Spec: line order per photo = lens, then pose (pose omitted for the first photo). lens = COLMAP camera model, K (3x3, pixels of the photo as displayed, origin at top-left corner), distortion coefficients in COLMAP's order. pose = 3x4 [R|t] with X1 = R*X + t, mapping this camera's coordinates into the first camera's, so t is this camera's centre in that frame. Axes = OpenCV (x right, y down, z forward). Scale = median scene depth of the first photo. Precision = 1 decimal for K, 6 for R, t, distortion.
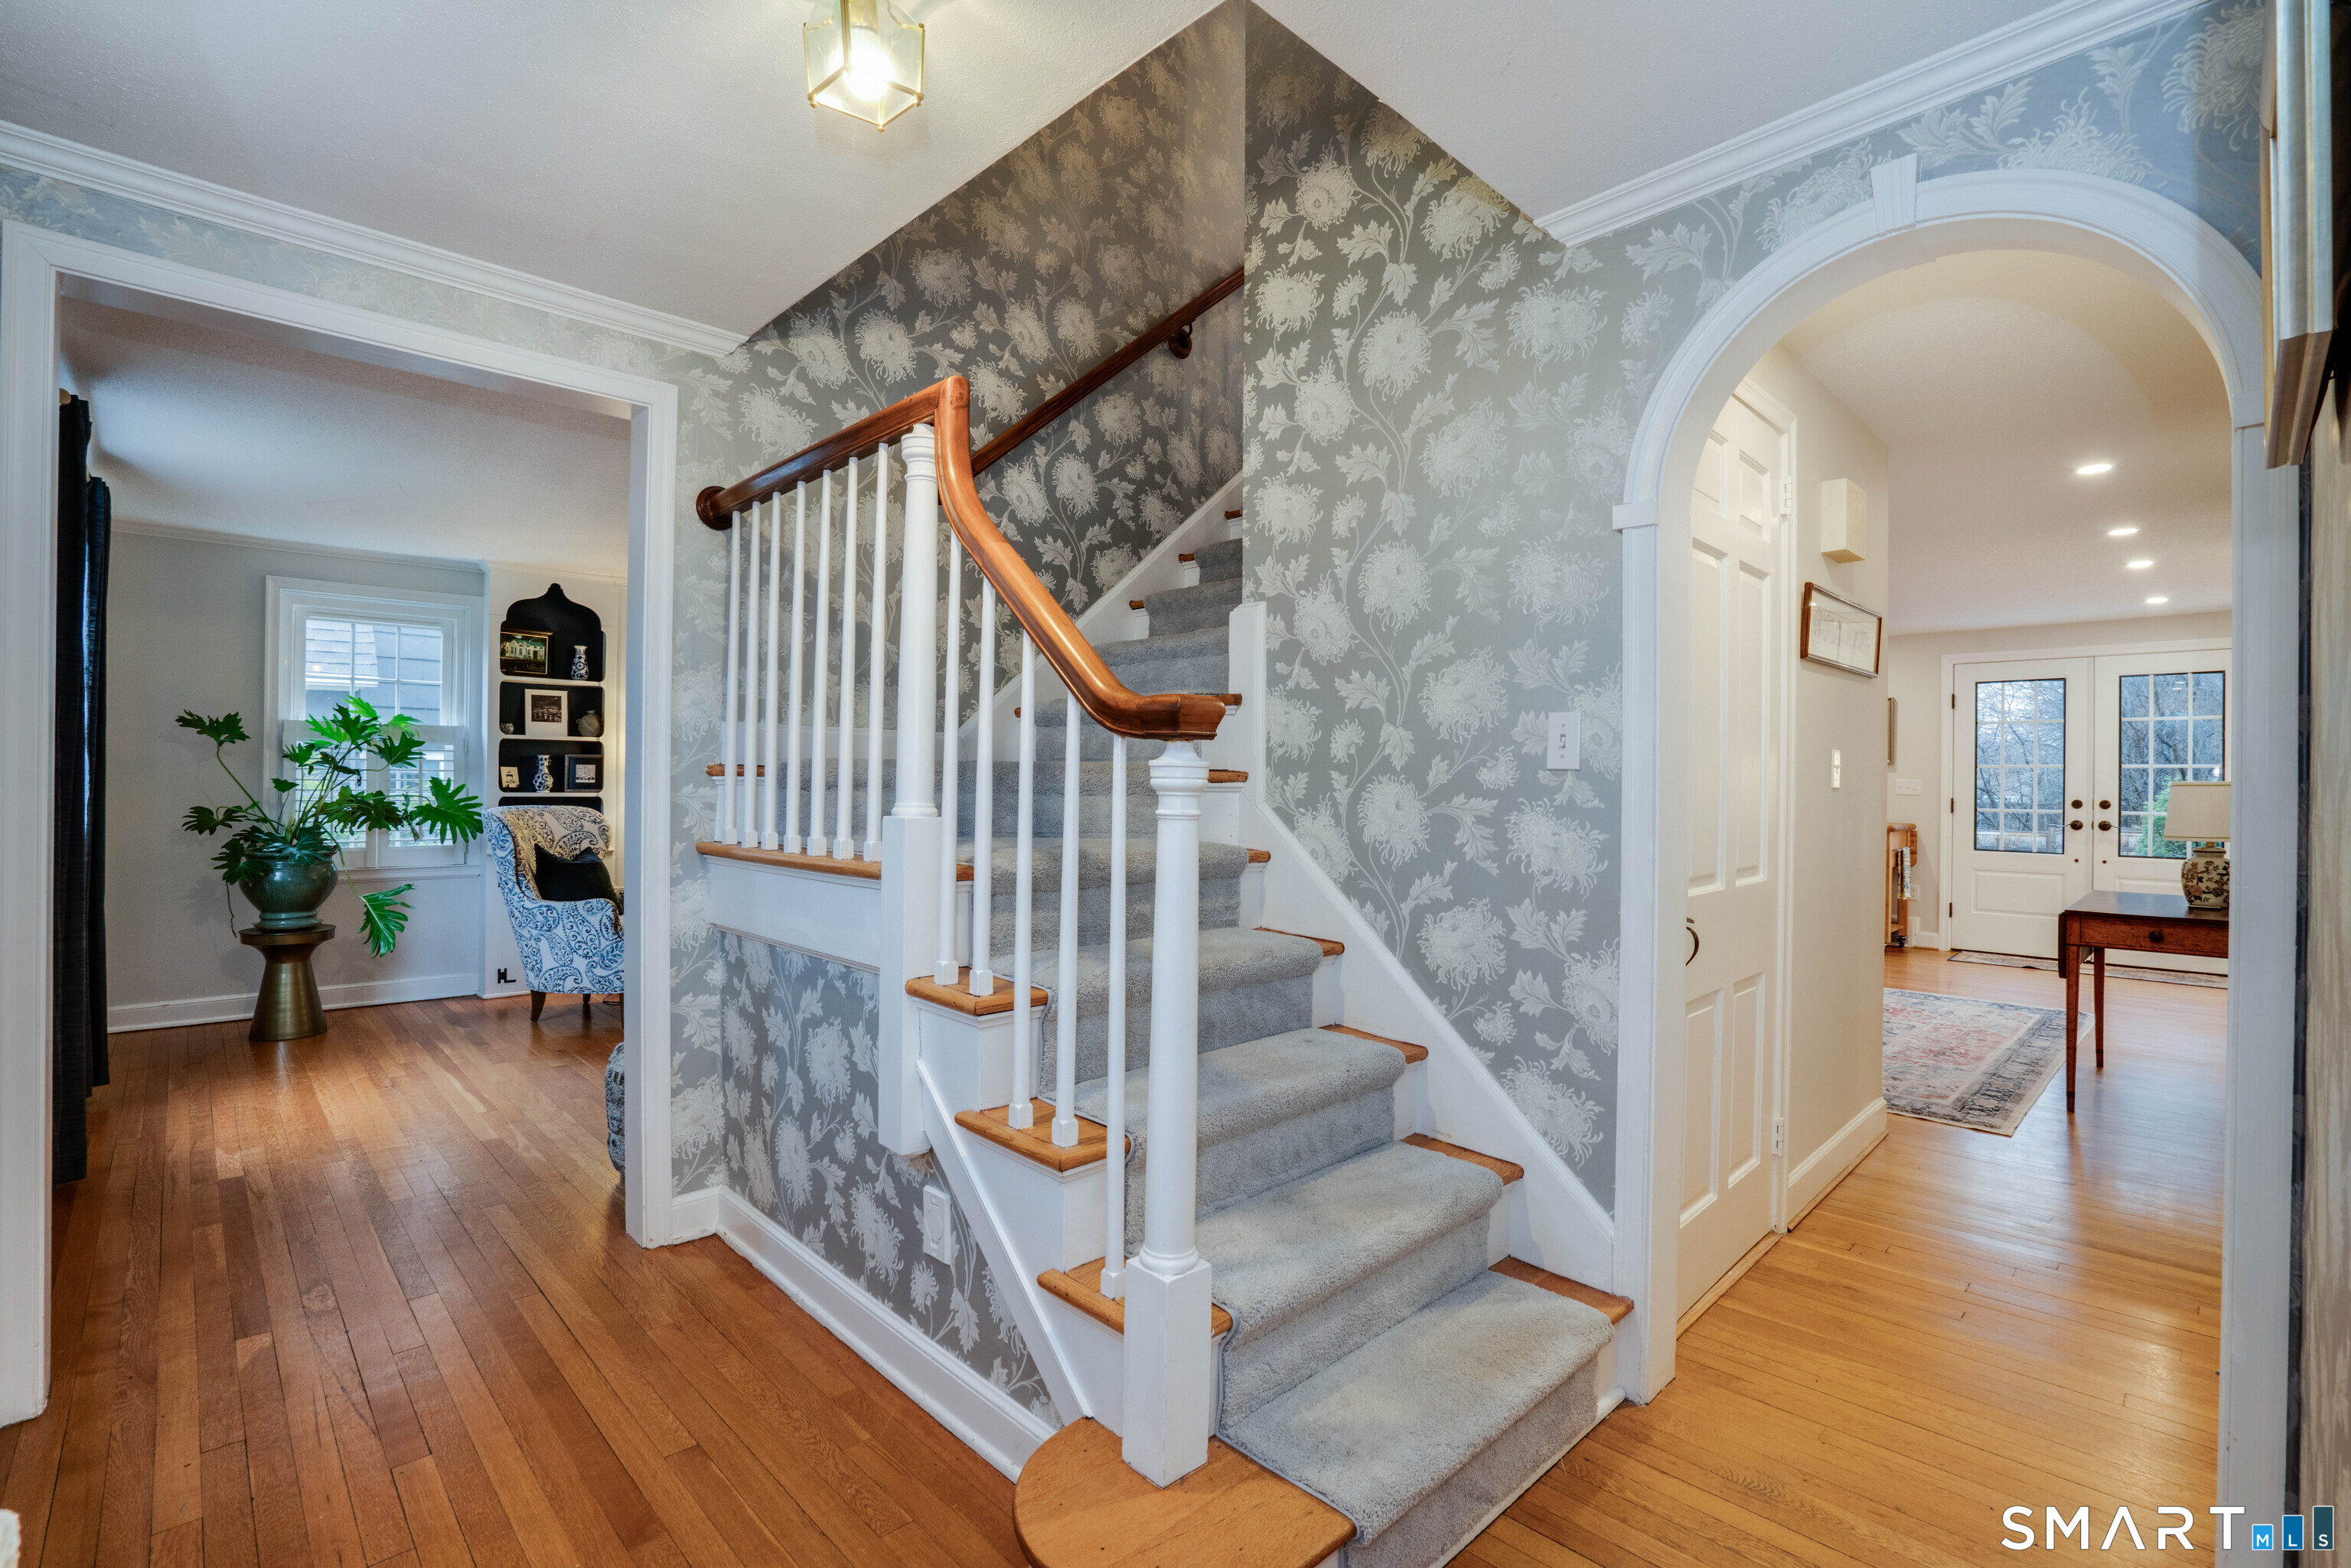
lens RADIAL K [[1144.0, 0, 1174.3], [0, 1144.0, 779.3], [0, 0, 1]] dist [-0.050893, 0.025300]
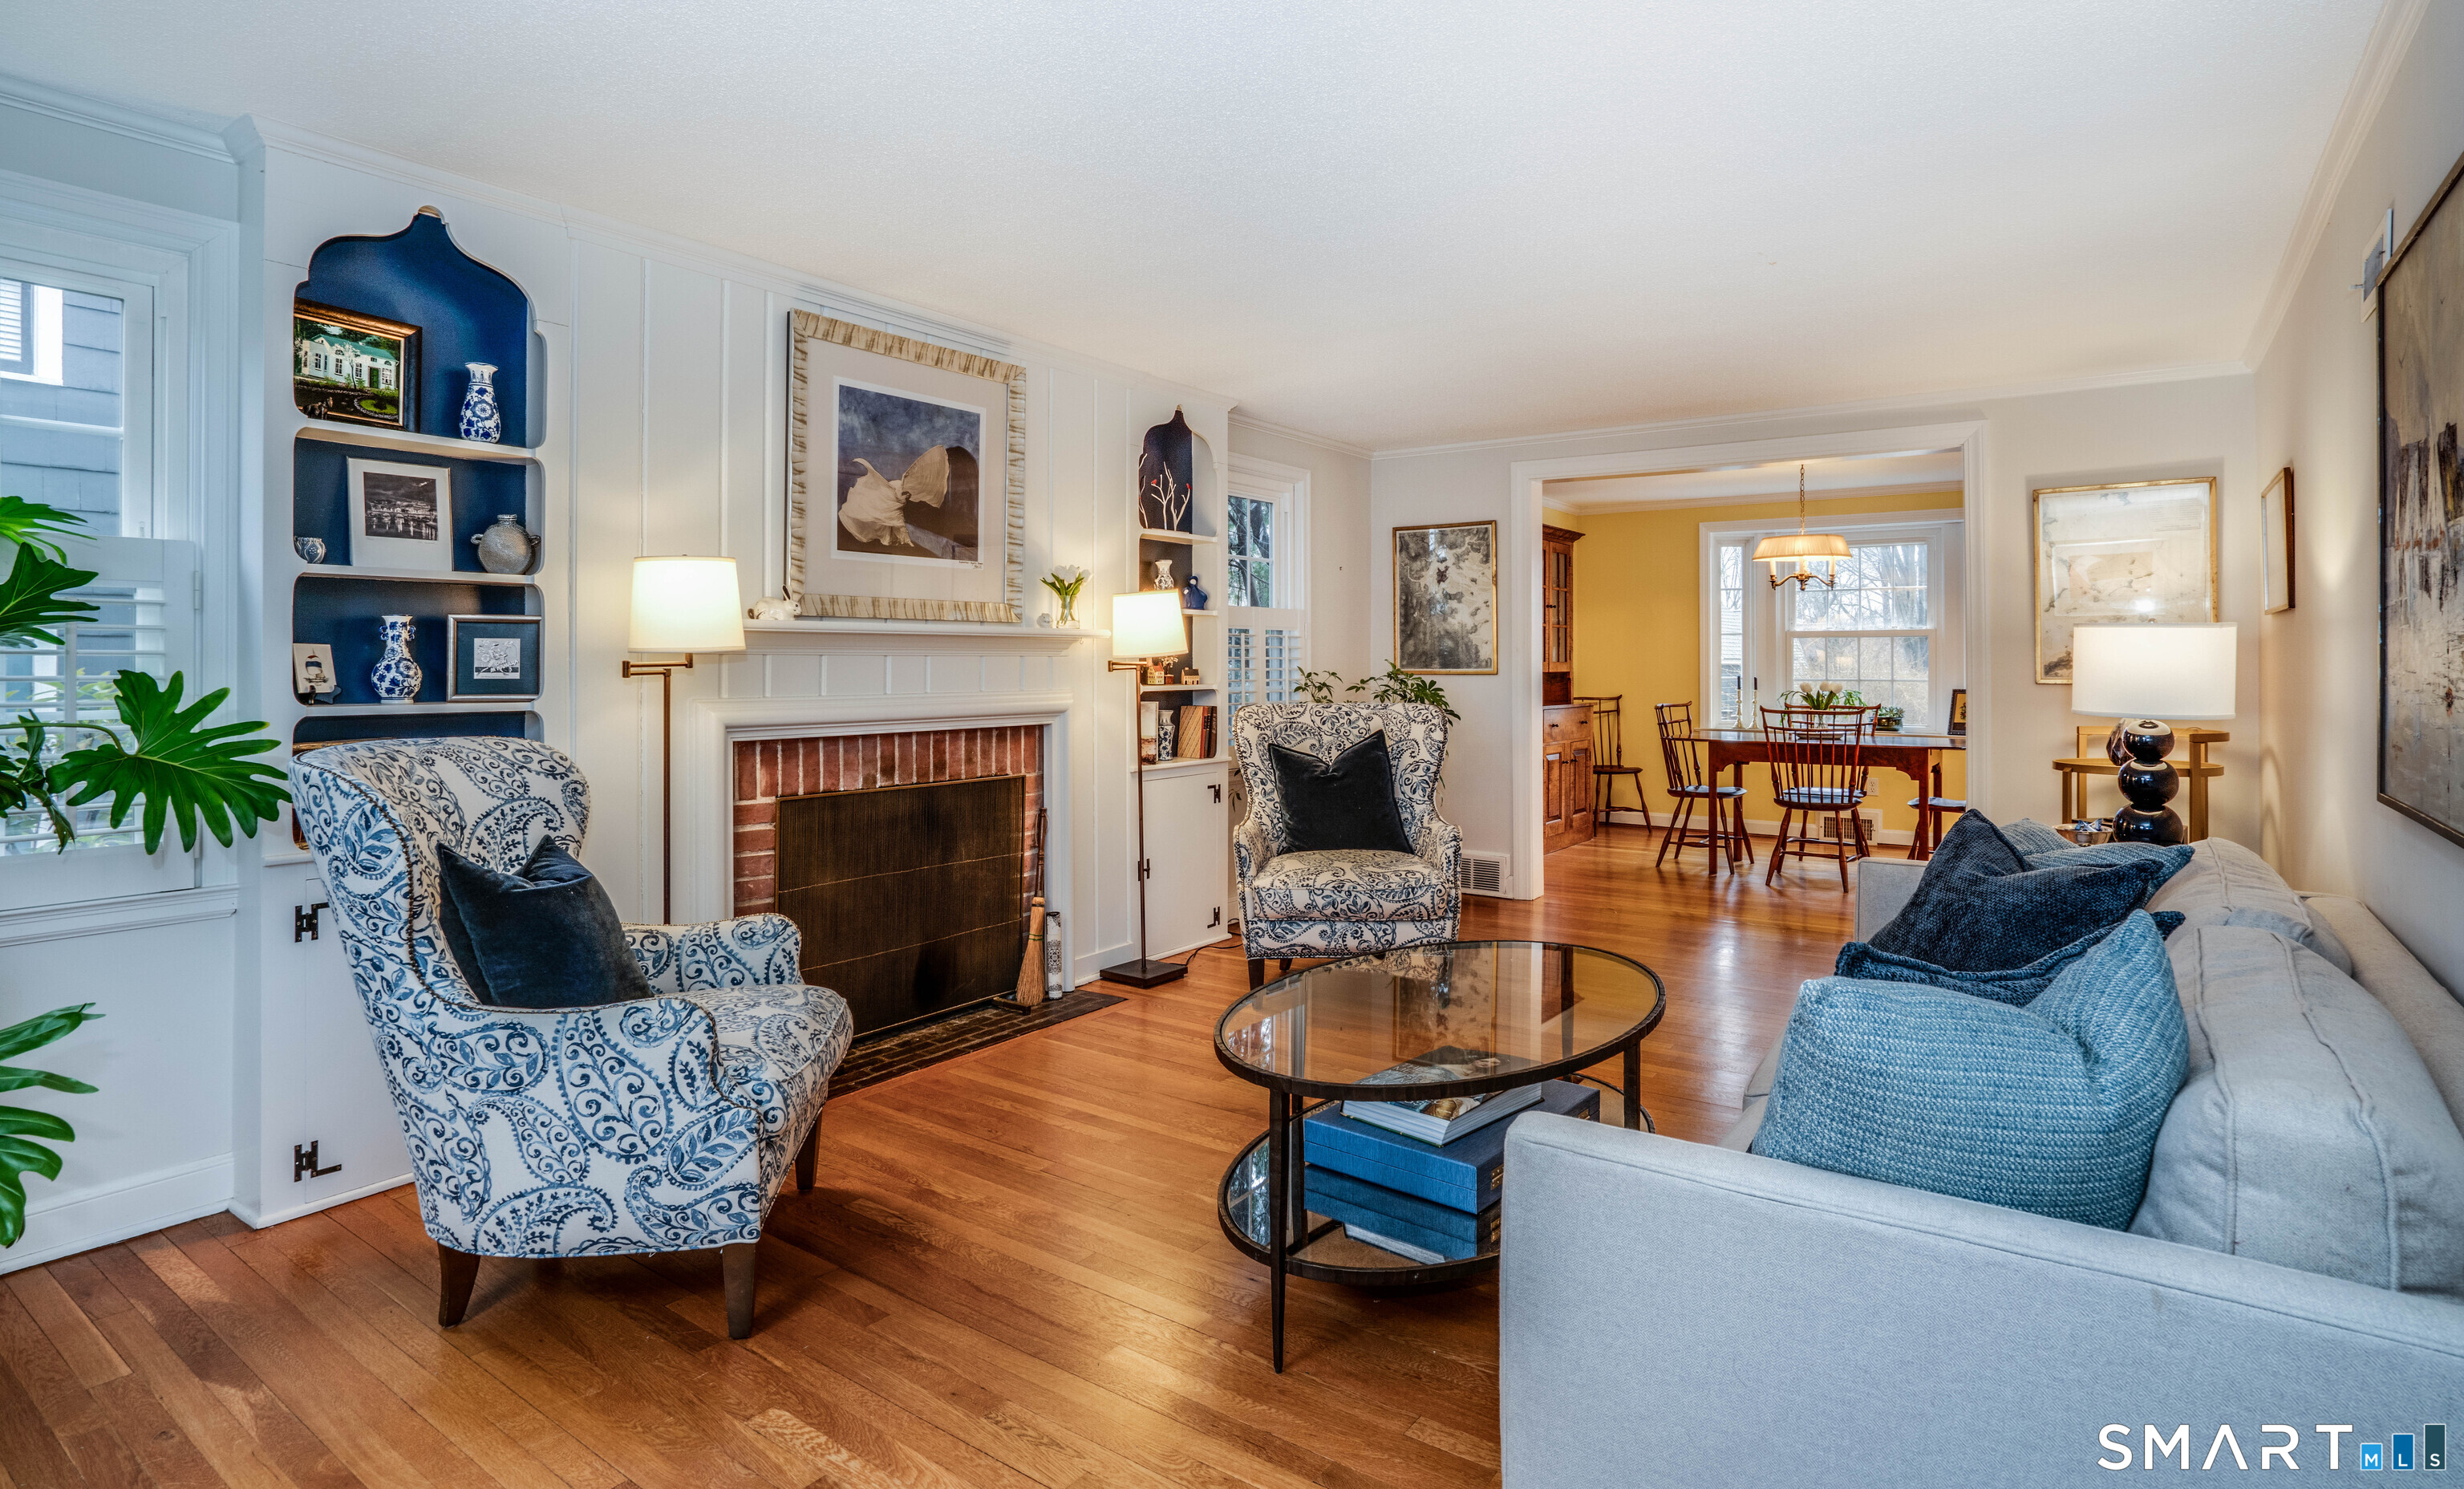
lens RADIAL K [[1268.7, 0, 1222.0], [0, 1268.7, 651.9], [0, 0, 1]] dist [-0.066515, 0.033754]
pose [[0.977473, -0.008736, 0.210879, -0.365800], [0.010491, 0.999919, -0.007207, -0.001209], [-0.210799, 0.009257, 0.977486, 0.496555]]
